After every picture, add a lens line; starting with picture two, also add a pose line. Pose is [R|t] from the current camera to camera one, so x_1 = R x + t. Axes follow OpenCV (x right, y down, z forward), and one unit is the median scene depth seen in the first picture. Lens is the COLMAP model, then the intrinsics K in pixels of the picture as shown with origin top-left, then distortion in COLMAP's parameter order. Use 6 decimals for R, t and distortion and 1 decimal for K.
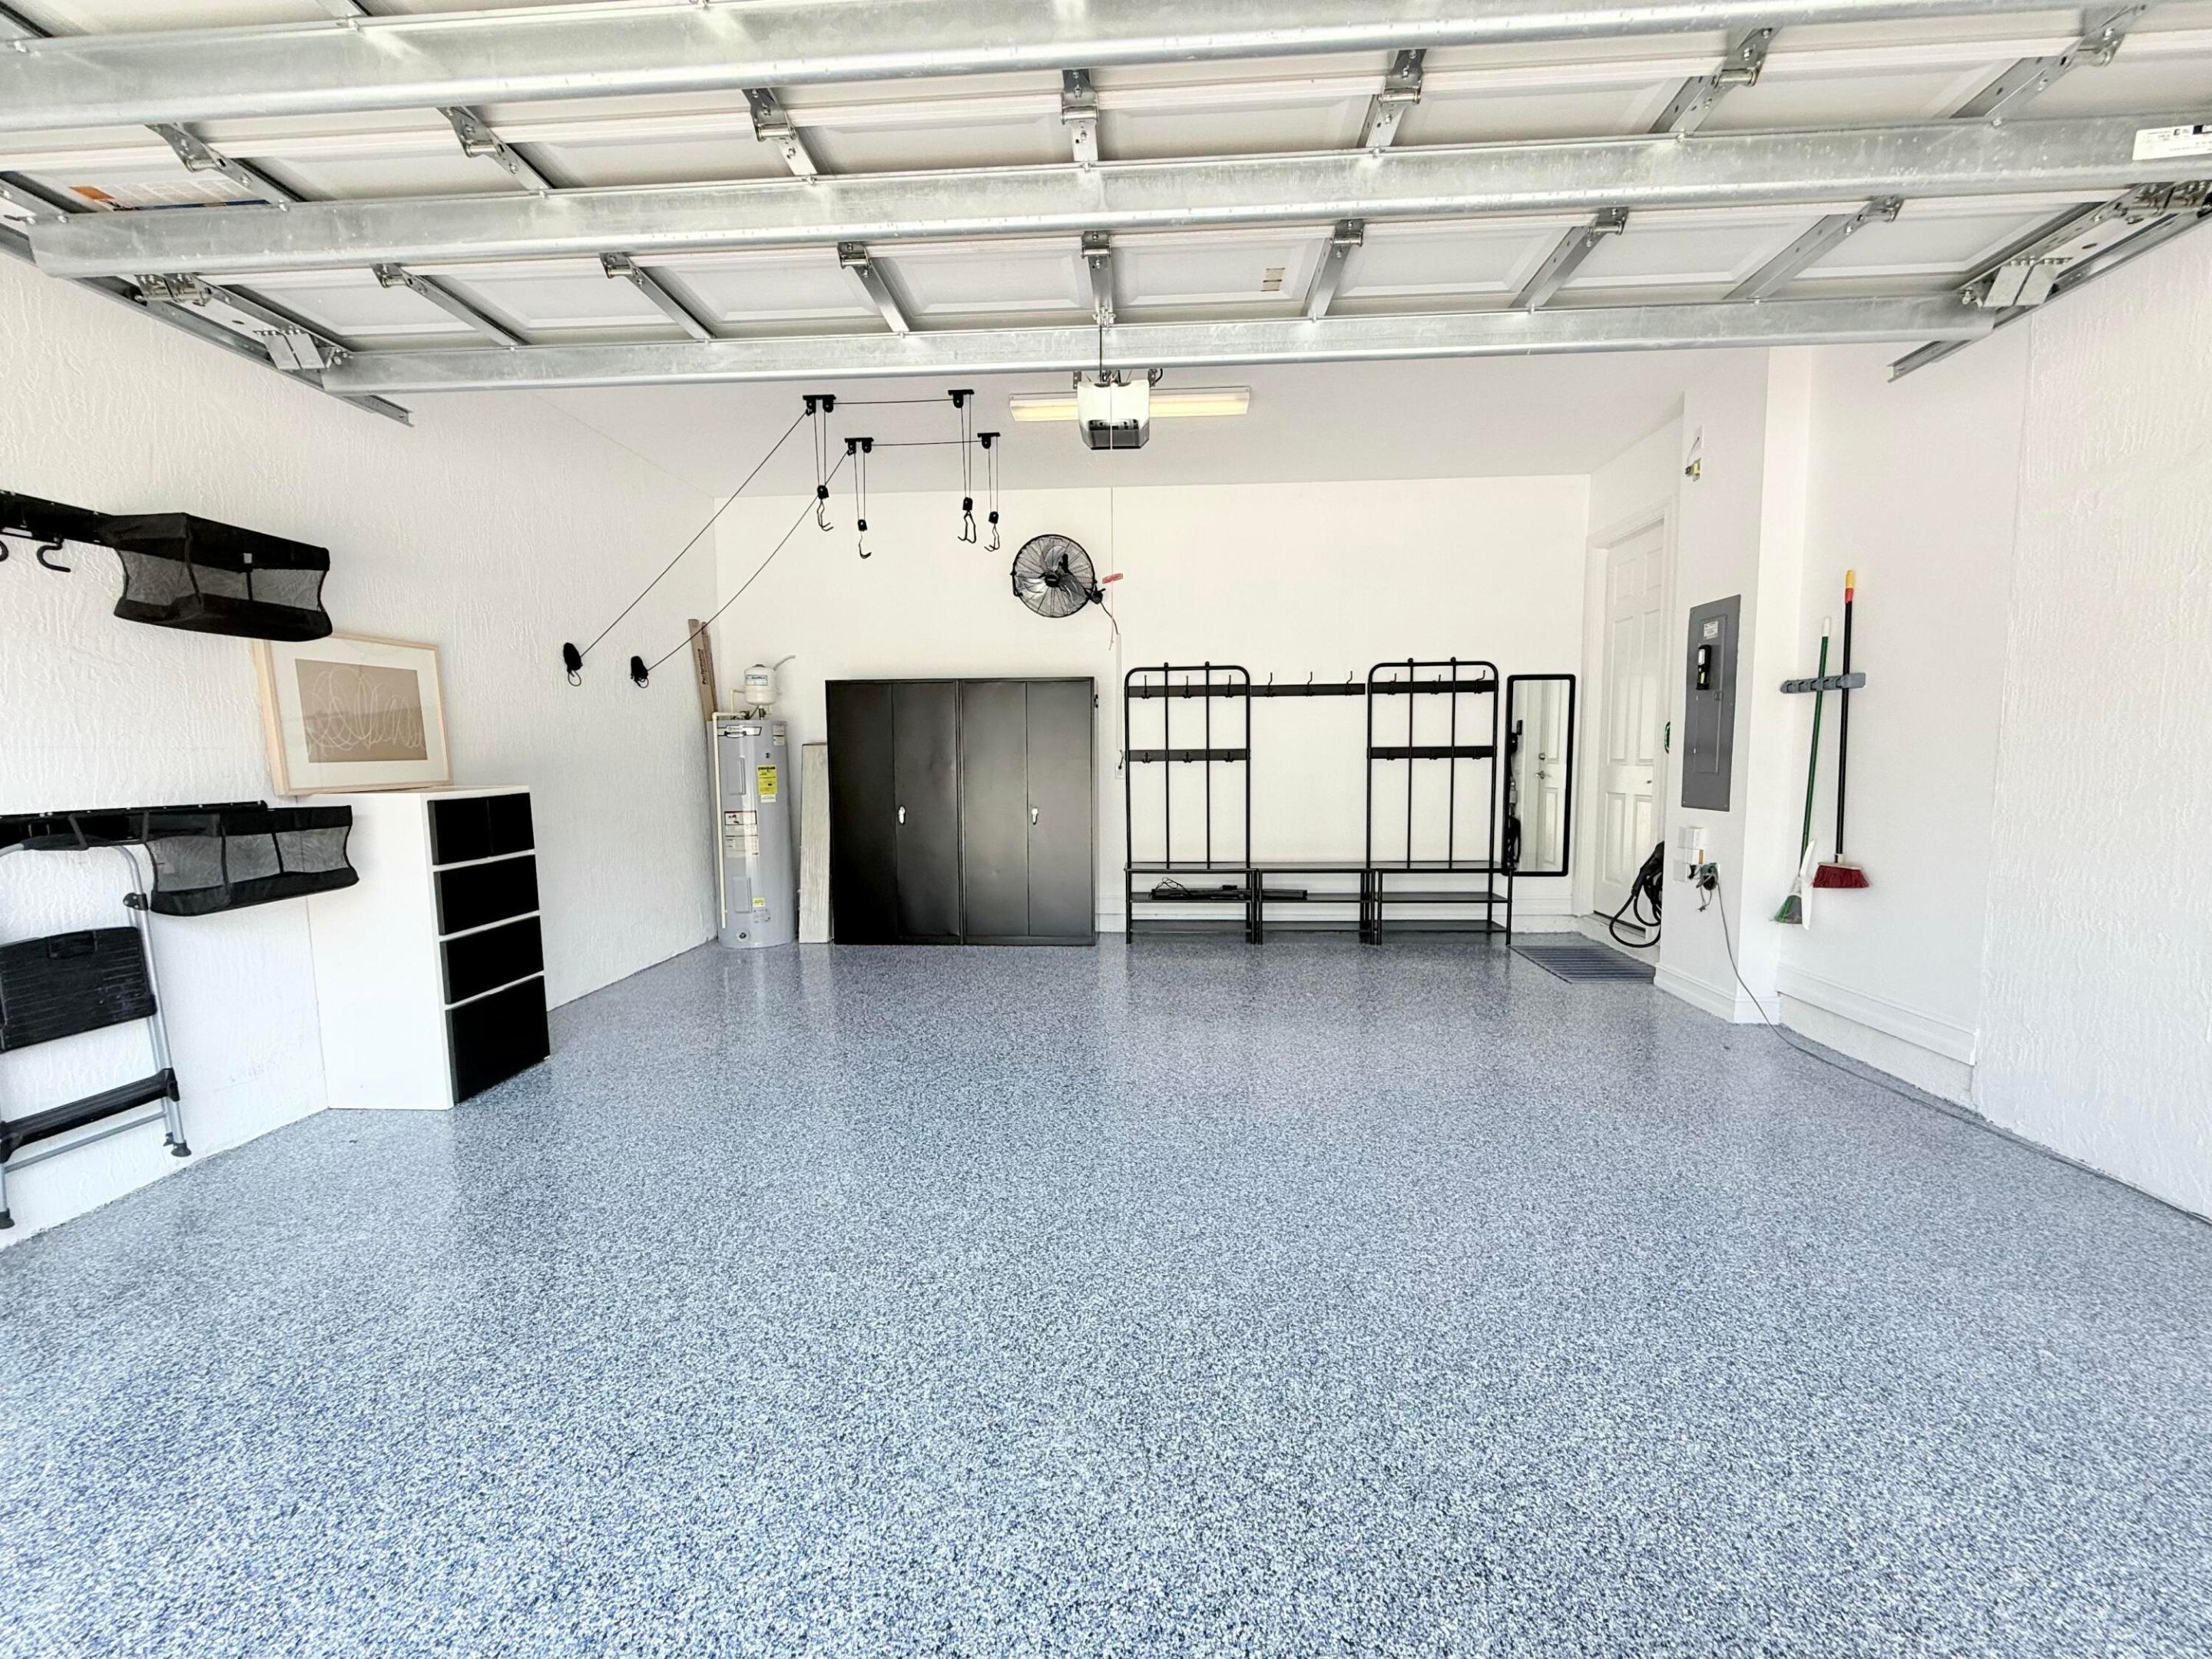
lens RADIAL K [[882.4, 0, 1098.4], [0, 882.4, 828.3], [0, 0, 1]] dist [-0.000209, 0.000267]
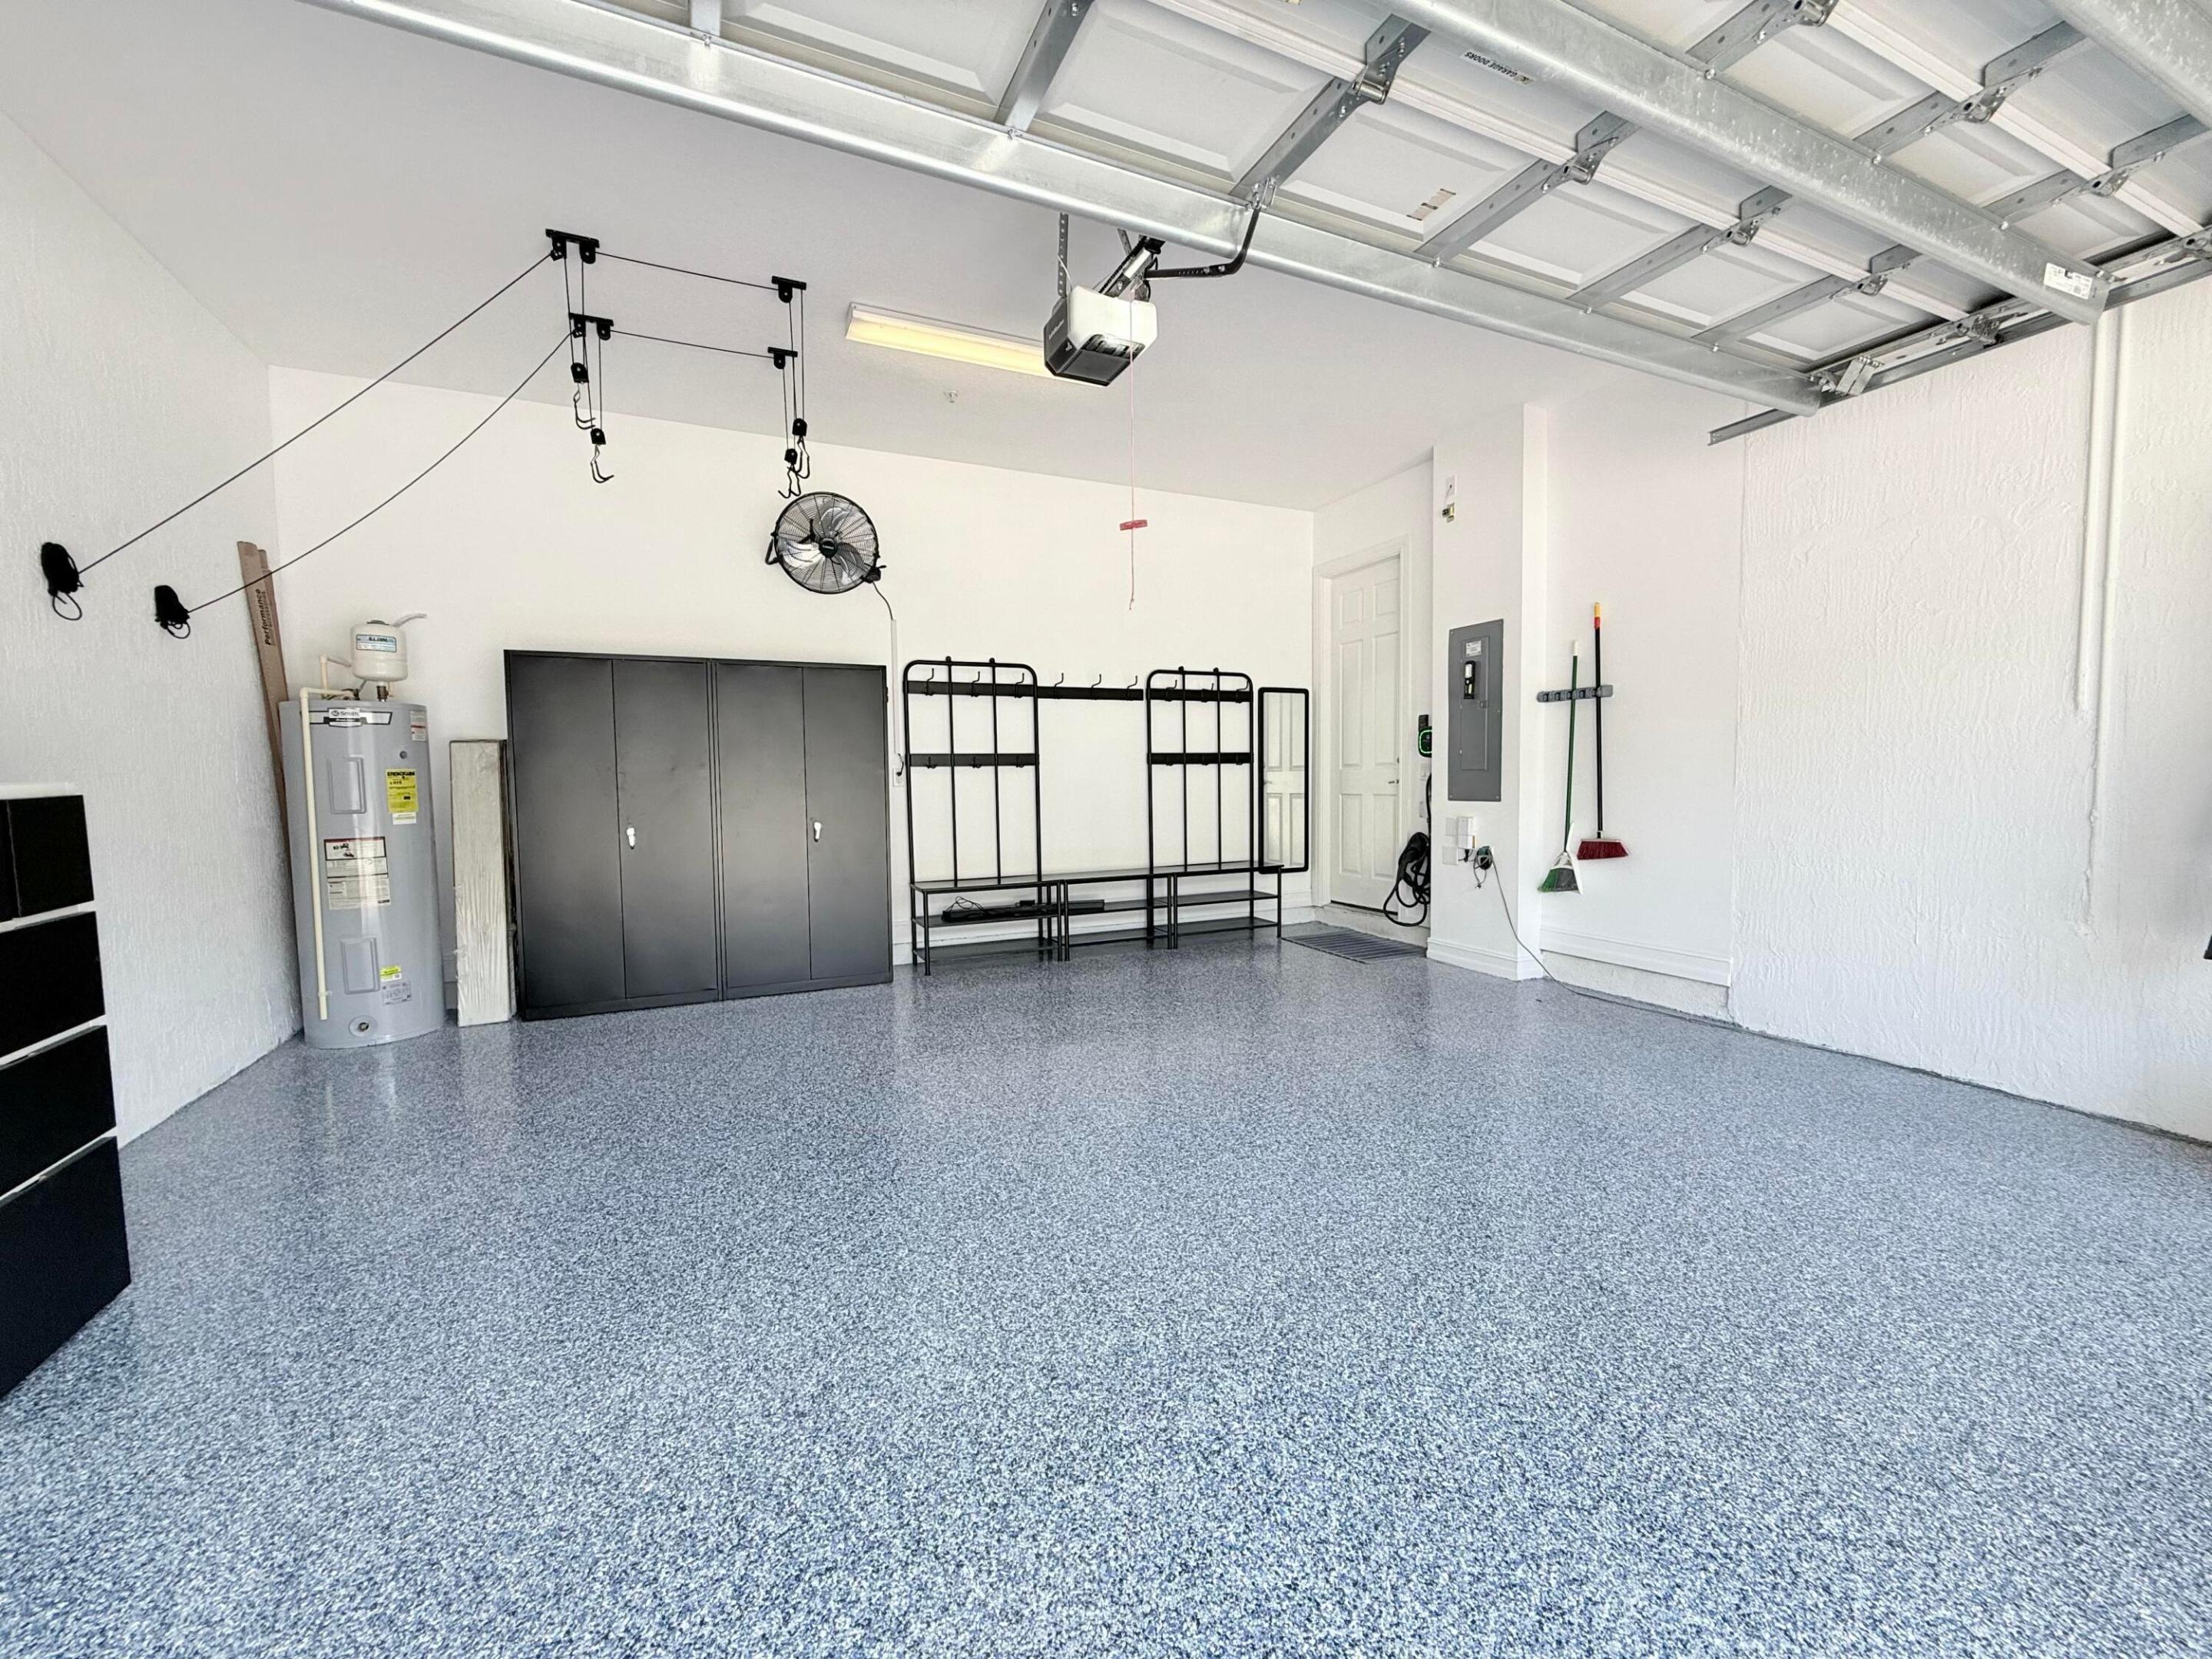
lens RADIAL K [[882.4, 0, 1100.8], [0, 882.4, 829.1], [0, 0, 1]] dist [-0.000209, 0.000267]
pose [[0.880554, -0.030962, 0.472933, -0.292900], [0.045370, 0.998788, -0.019086, 0.014881], [-0.471769, 0.038263, 0.880892, 0.199121]]
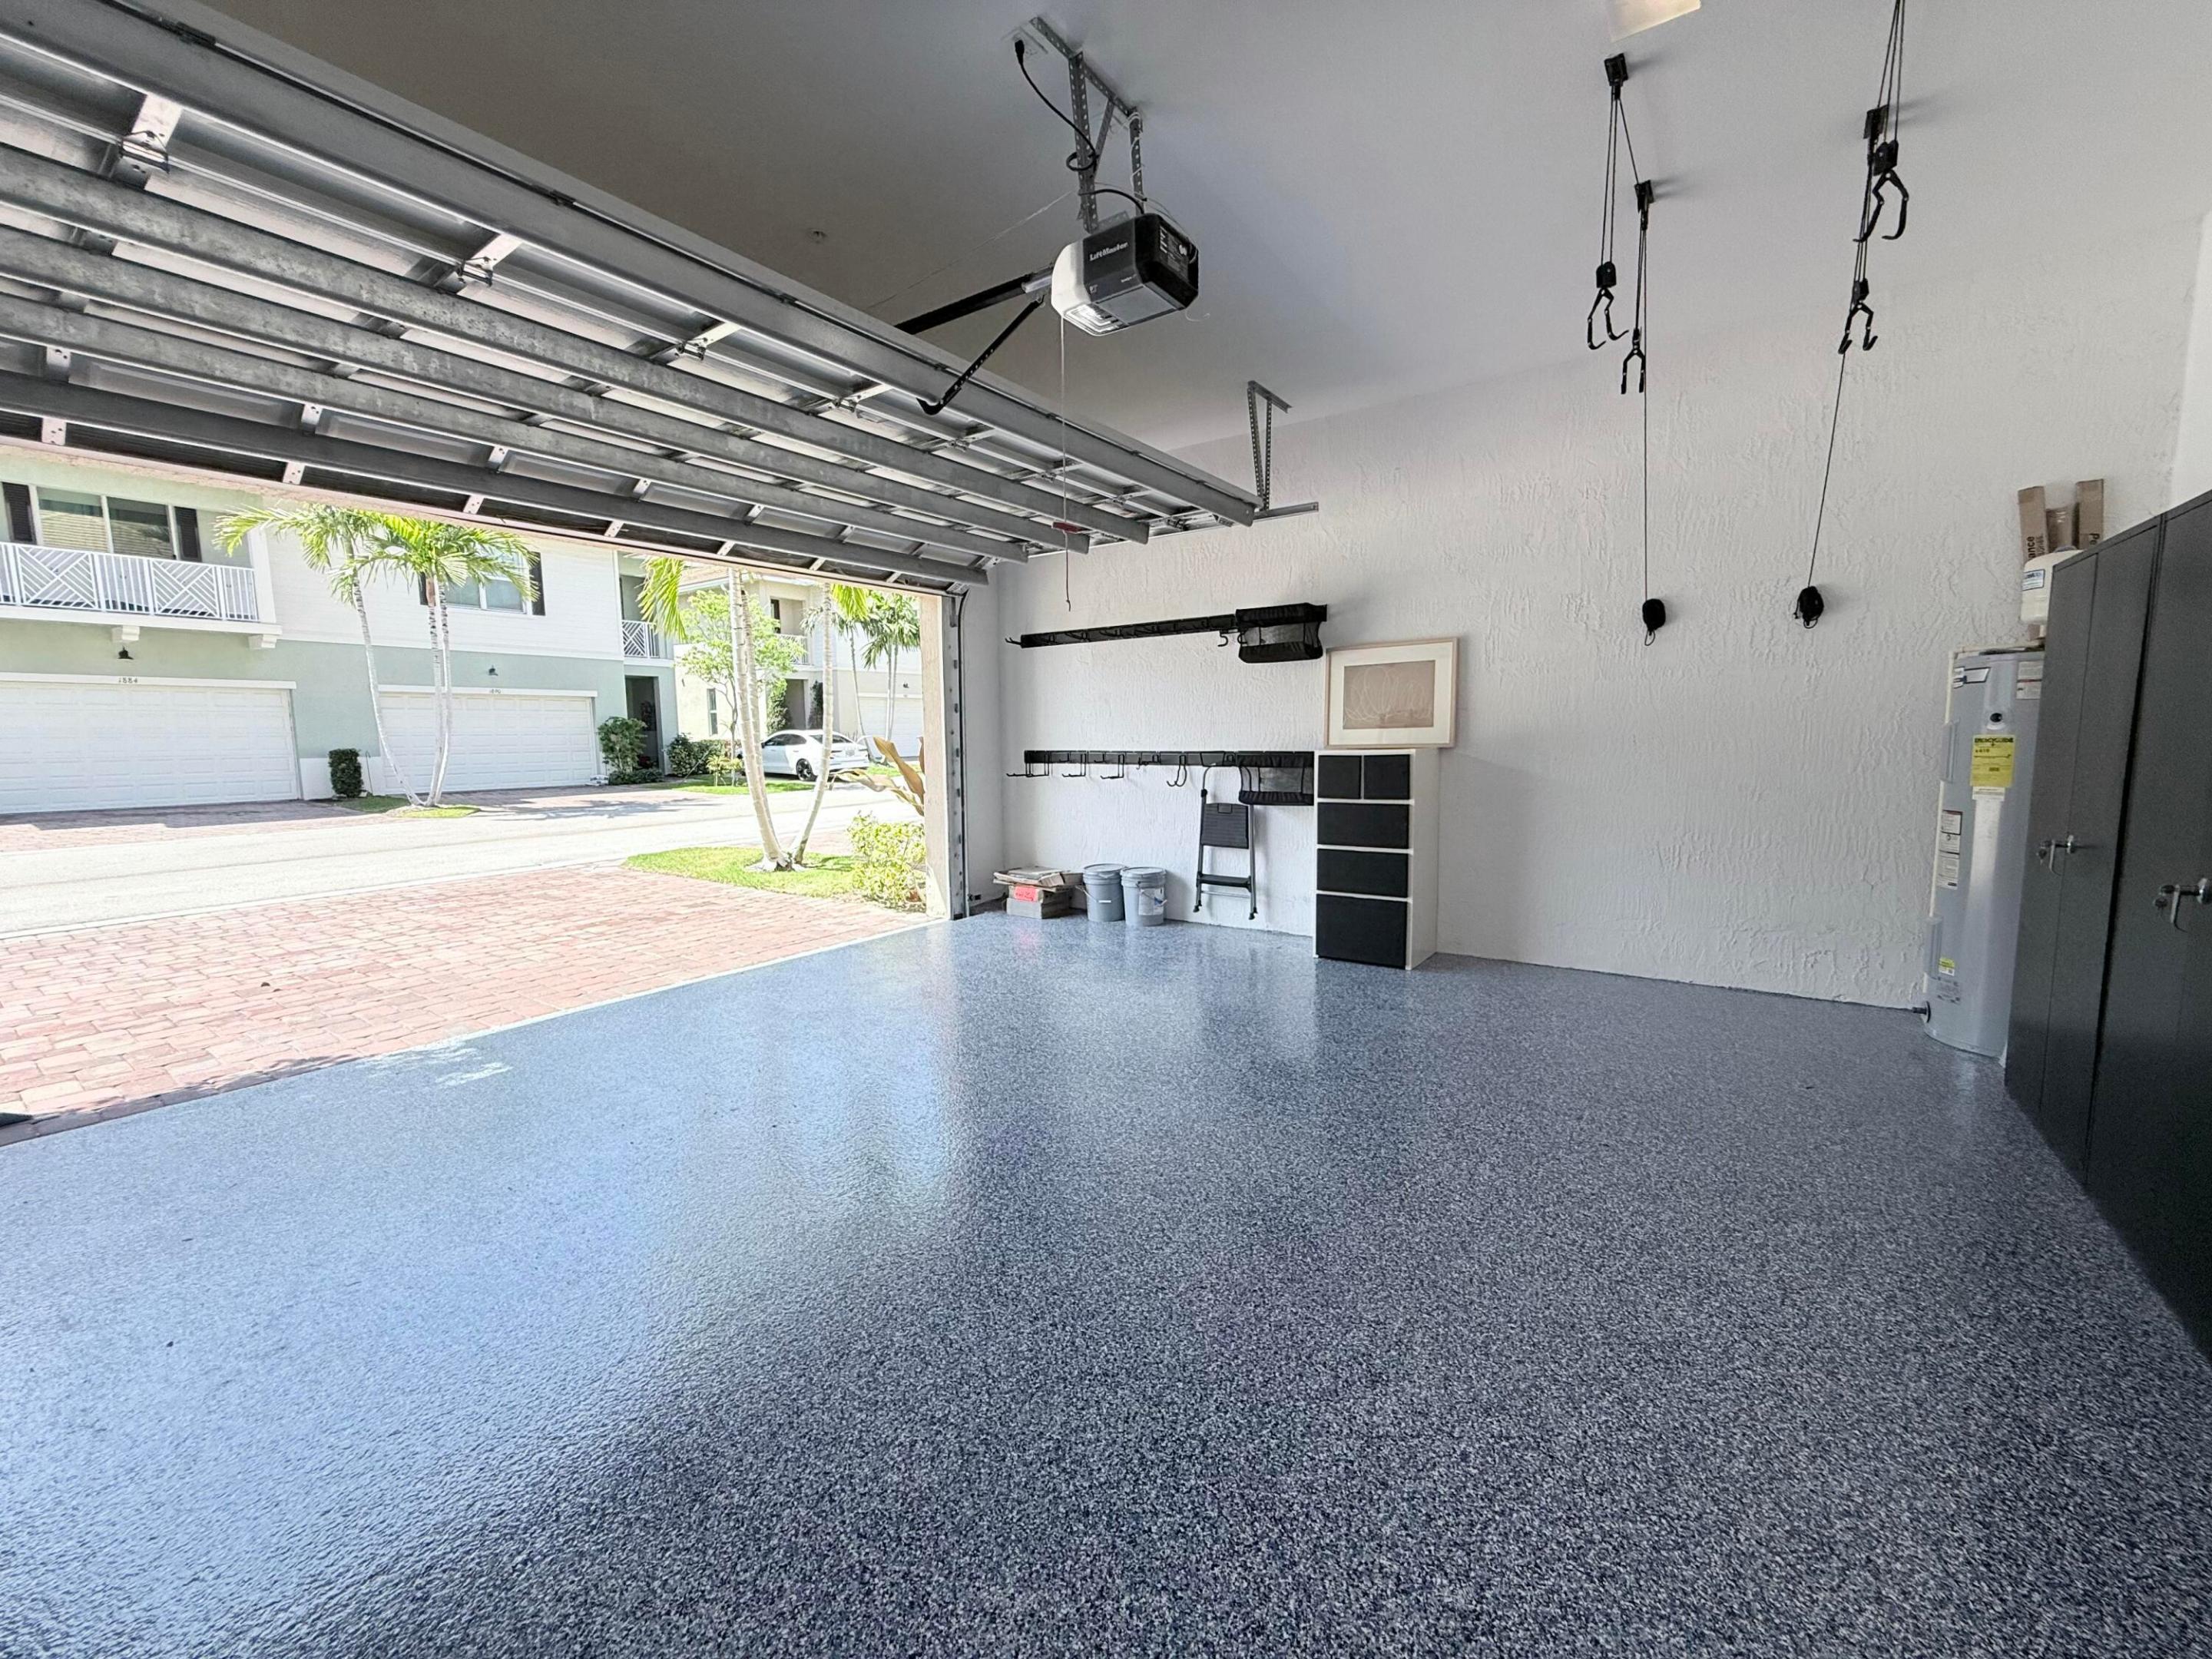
lens RADIAL K [[882.4, 0, 1106.9], [0, 882.4, 832.0], [0, 0, 1]] dist [-0.000209, 0.000267]
pose [[-0.528232, 0.109809, -0.841970, 0.529200], [-0.054945, 0.985104, 0.162948, -0.092871], [0.847321, 0.132336, -0.514330, 1.063662]]
